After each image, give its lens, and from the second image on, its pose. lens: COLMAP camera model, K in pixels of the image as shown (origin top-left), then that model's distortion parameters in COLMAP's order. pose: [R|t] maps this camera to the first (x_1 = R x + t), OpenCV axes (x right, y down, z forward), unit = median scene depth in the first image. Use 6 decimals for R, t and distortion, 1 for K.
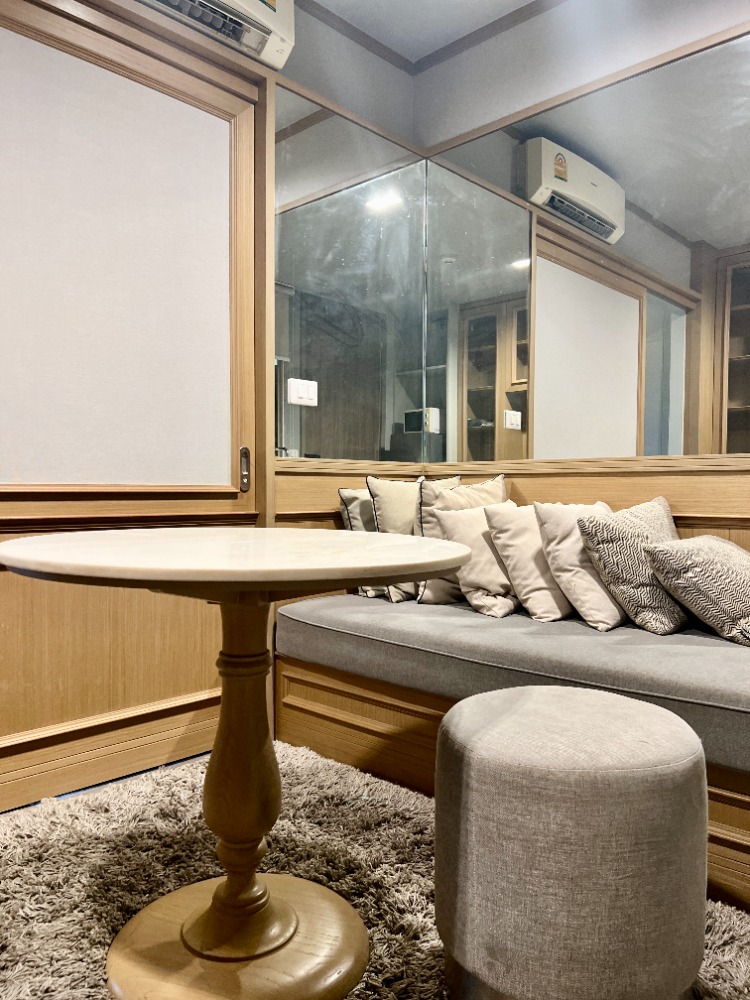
lens RADIAL K [[752.6, 0, 376.0], [0, 752.6, 497.7], [0, 0, 1]] dist [0.051712, -0.059540]
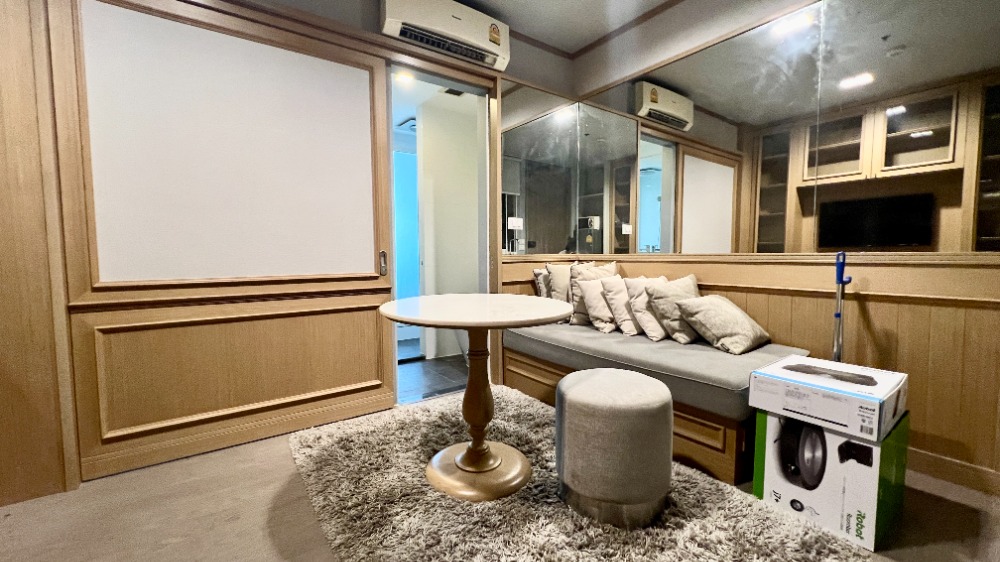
lens RADIAL K [[399.4, 0, 499.0], [0, 399.4, 277.9], [0, 0, 1]] dist [0.000901, 0.000687]
pose [[0.982915, 0.000323, -0.184058, 0.072348], [0.008746, 0.998787, 0.048461, -0.049118], [0.183851, -0.049243, 0.981720, -0.128805]]
